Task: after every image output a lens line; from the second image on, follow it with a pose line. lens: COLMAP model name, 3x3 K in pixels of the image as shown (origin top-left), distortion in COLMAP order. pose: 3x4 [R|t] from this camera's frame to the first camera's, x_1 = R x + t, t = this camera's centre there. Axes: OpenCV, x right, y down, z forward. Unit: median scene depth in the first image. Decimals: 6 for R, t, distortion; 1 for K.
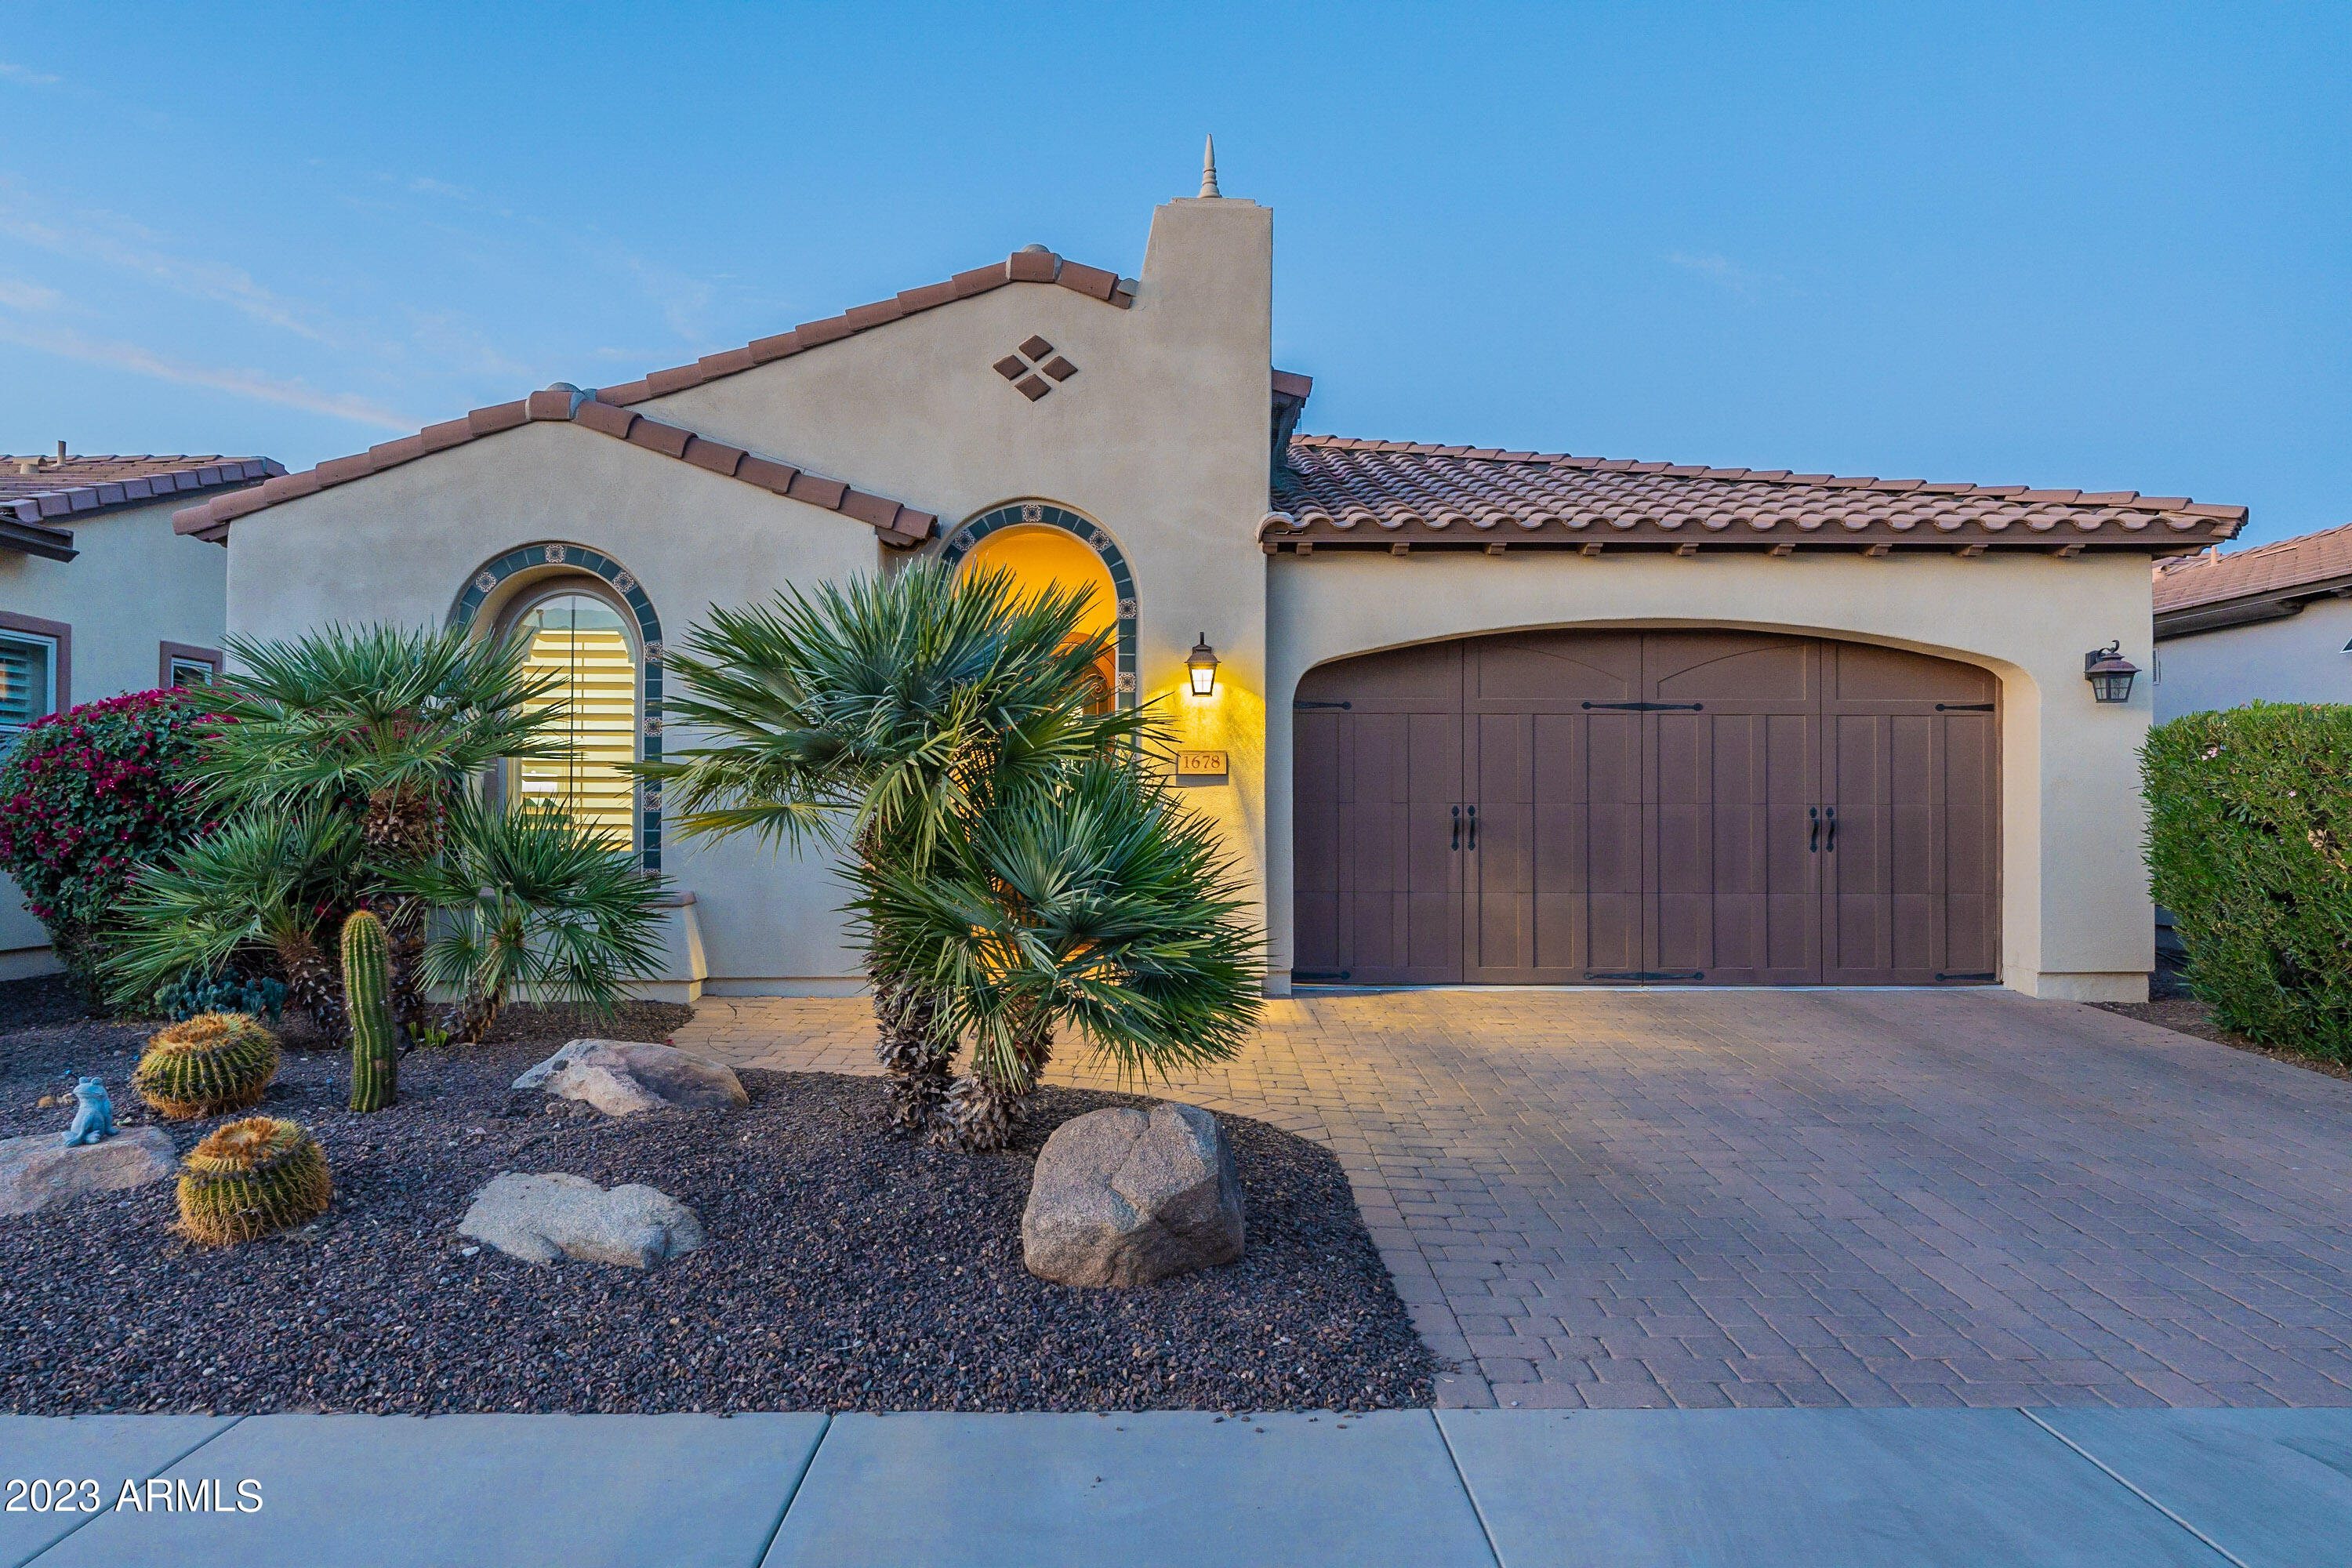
lens RADIAL K [[1584.8, 0, 1144.9], [0, 1584.8, 783.1], [0, 0, 1]] dist [0.002601, -0.008410]
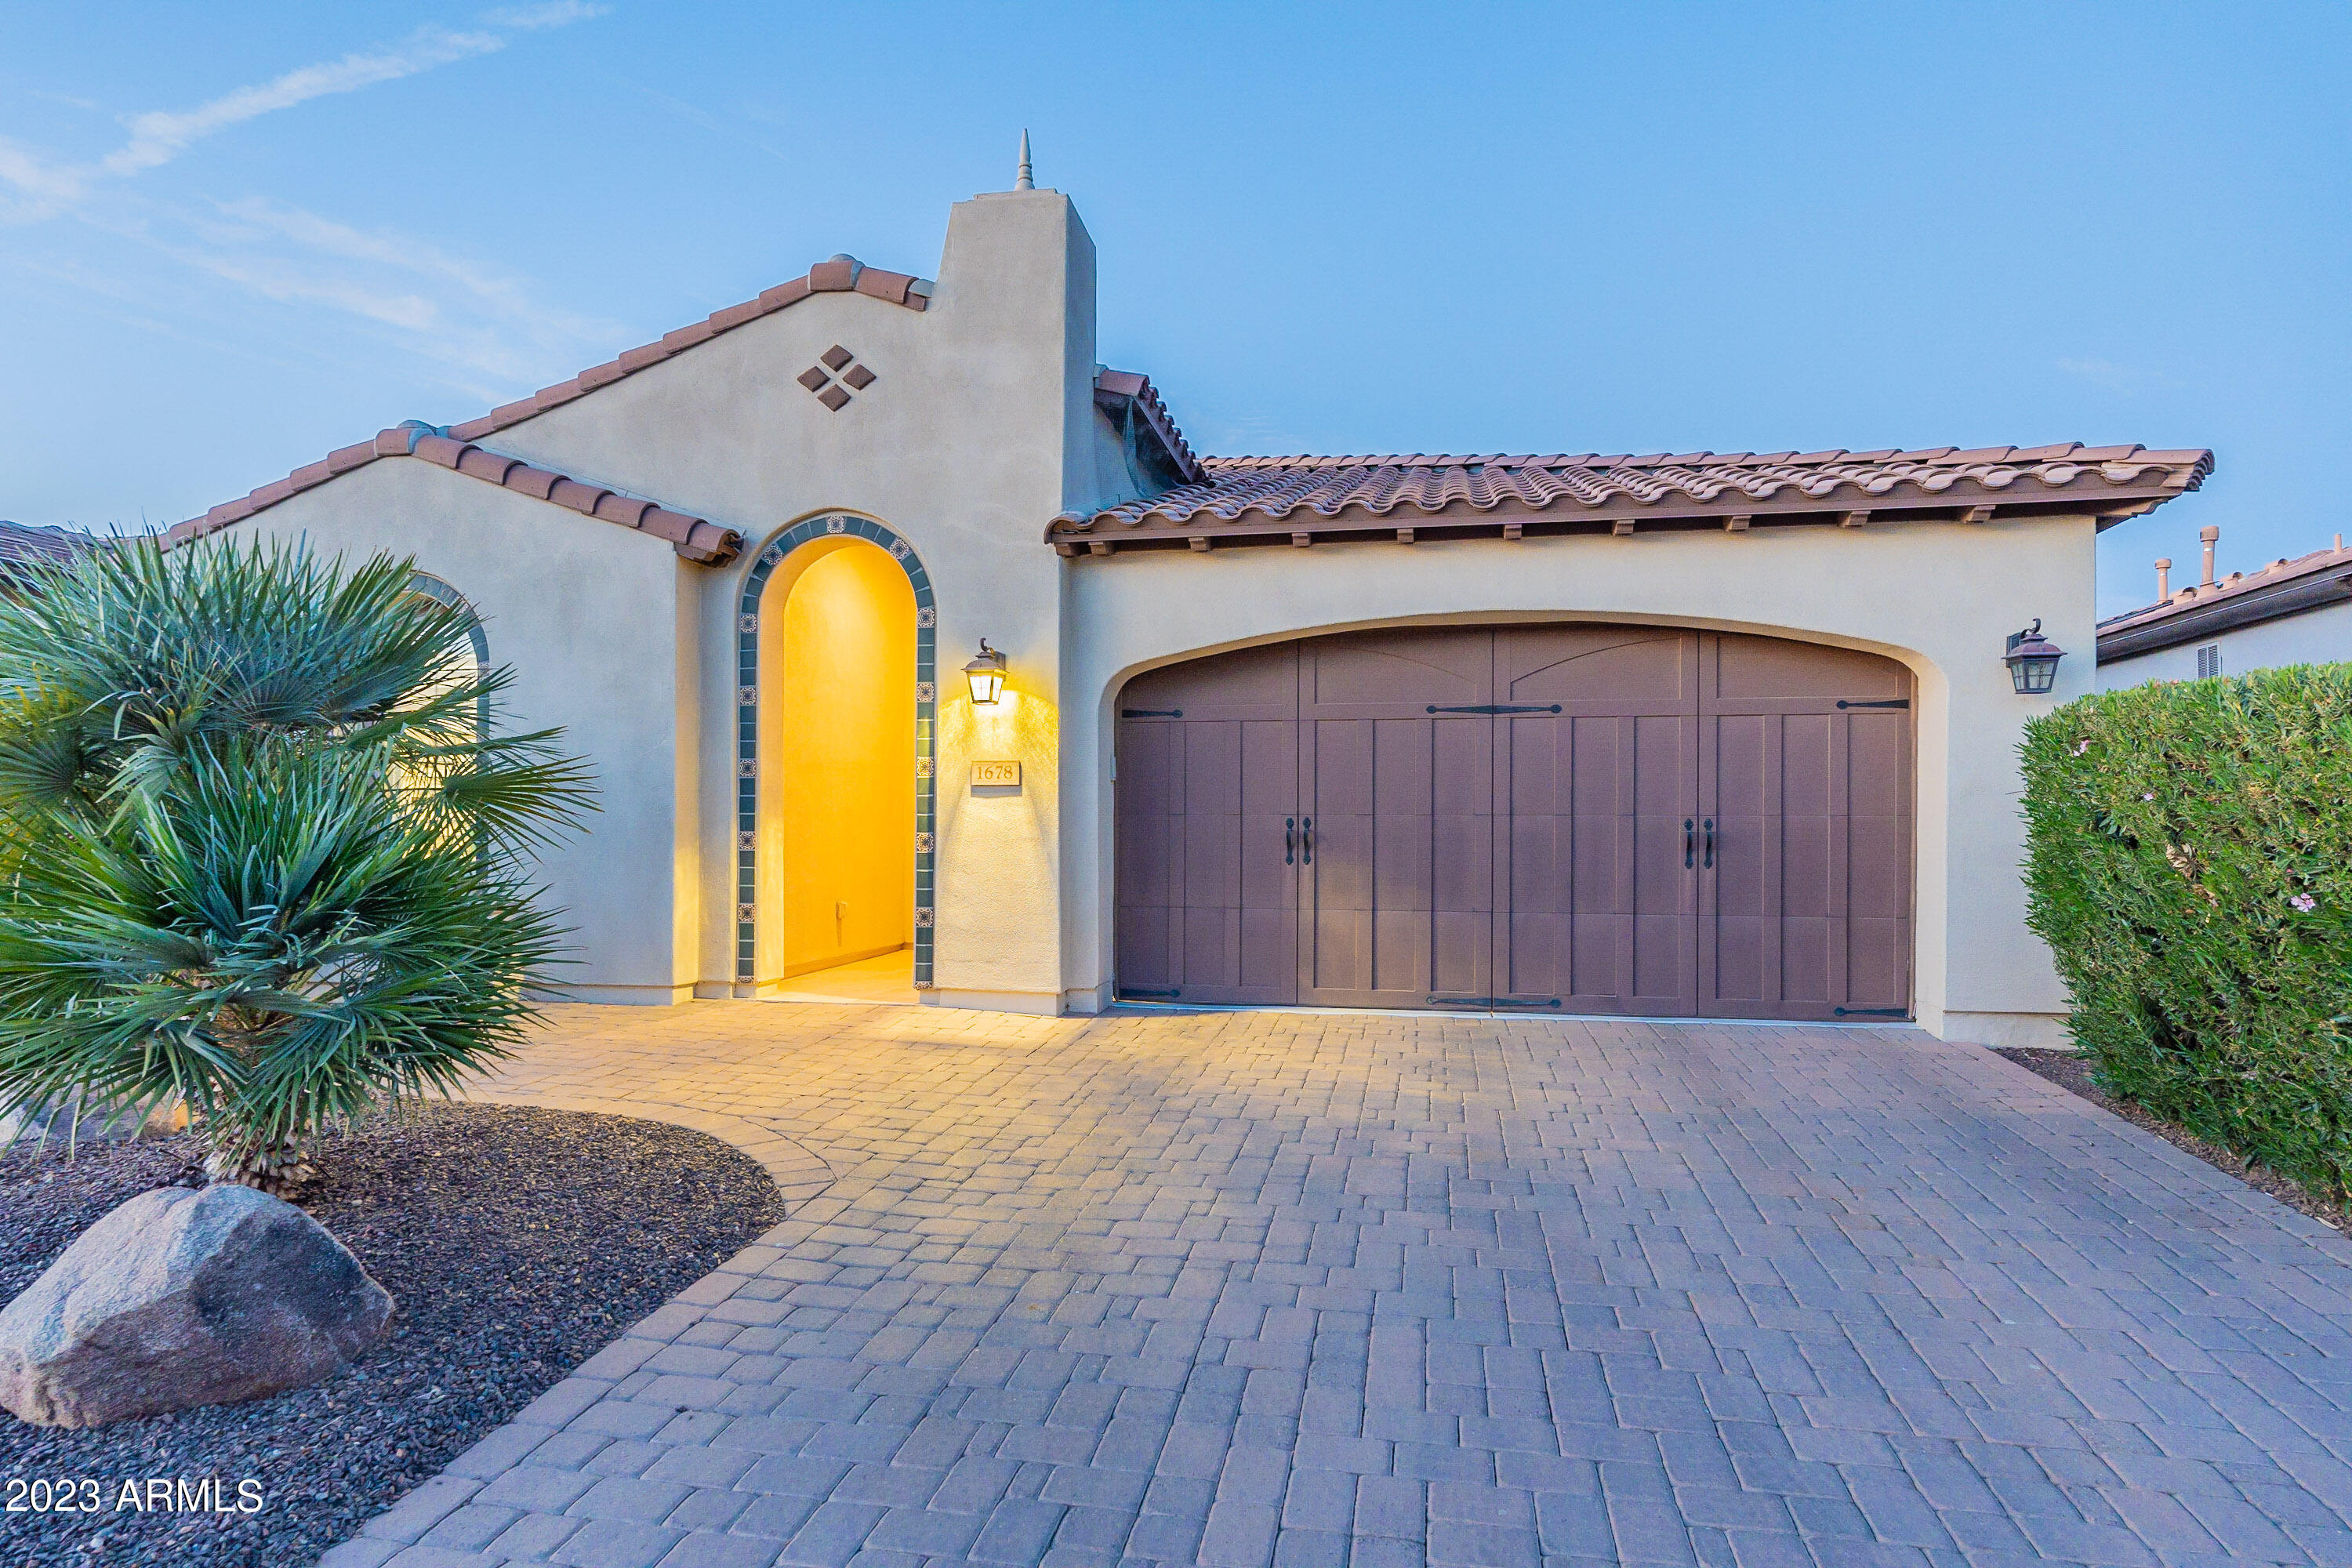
lens RADIAL K [[1318.9, 0, 1180.3], [0, 1318.9, 826.6], [0, 0, 1]] dist [-0.005514, -0.000806]
pose [[0.980494, -0.000100, -0.196550, 0.306295], [0.003381, 0.999861, 0.016357, 0.006994], [0.196521, -0.016702, 0.980357, 0.227525]]
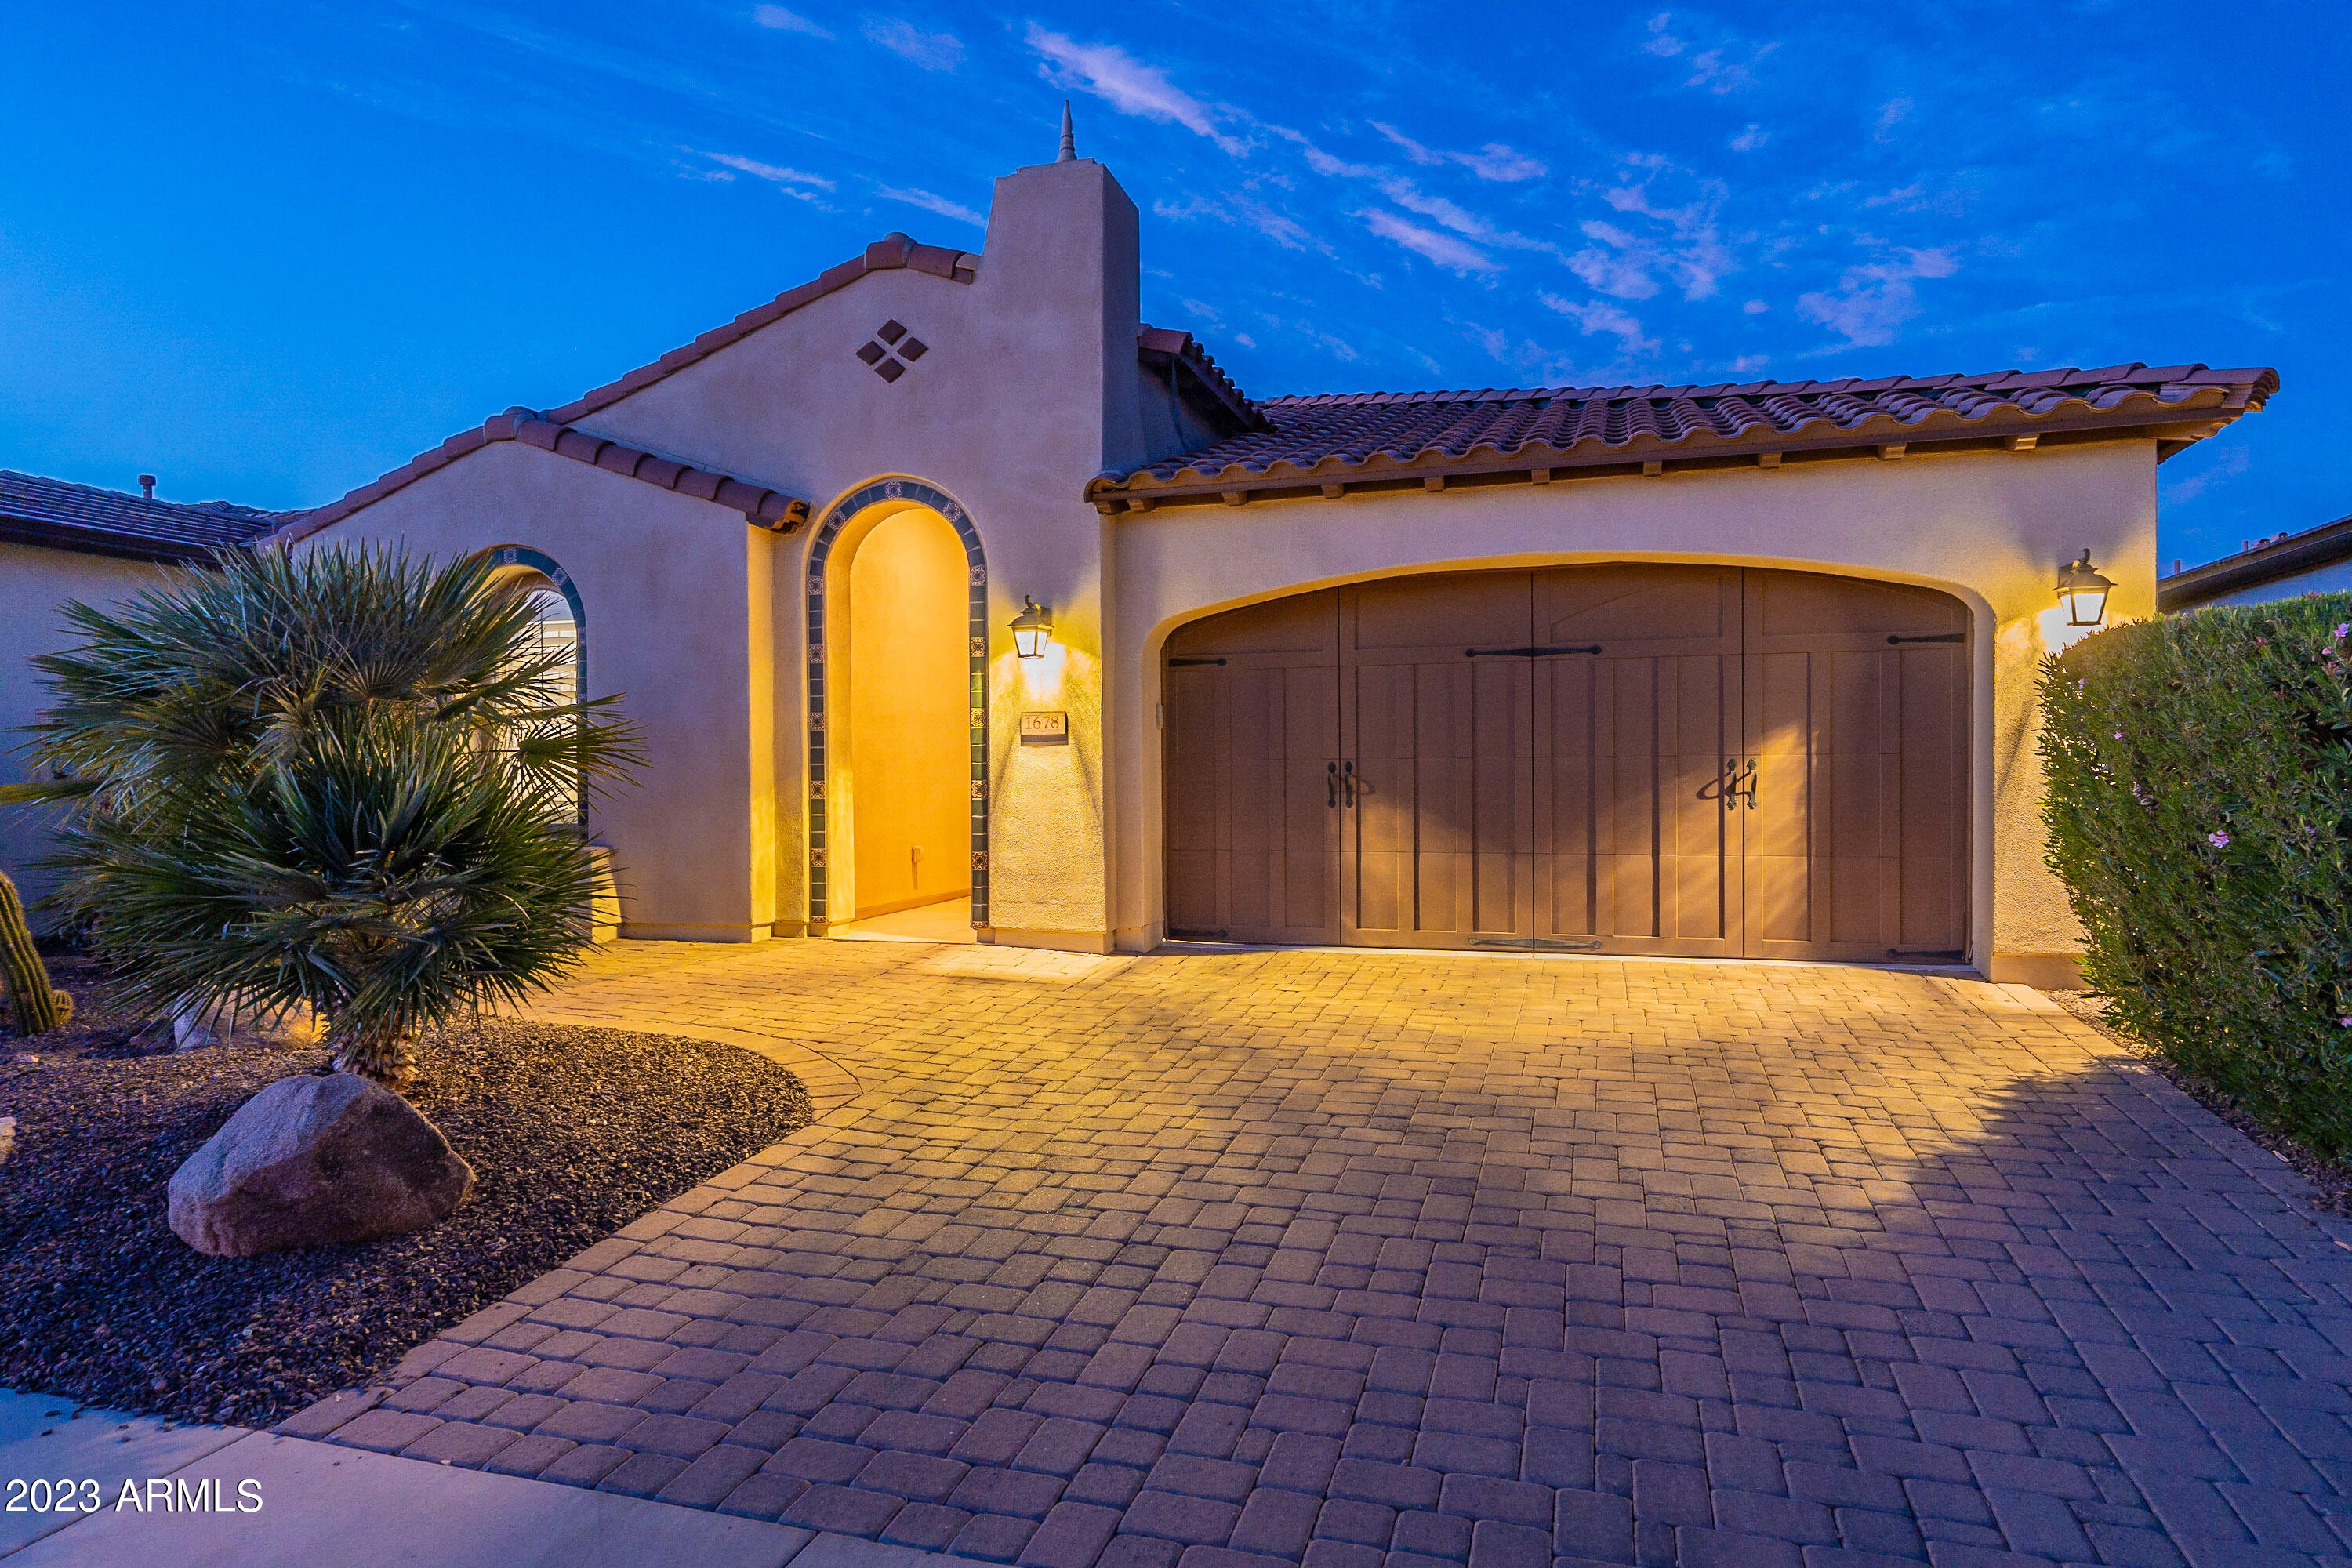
lens RADIAL K [[1365.4, 0, 1144.9], [0, 1365.4, 789.0], [0, 0, 1]] dist [-0.003549, -0.003299]
pose [[0.950877, -0.006601, -0.309497, 0.369344], [0.016701, 0.999410, 0.029998, 0.004132], [0.309117, -0.033693, 0.950427, 0.183439]]
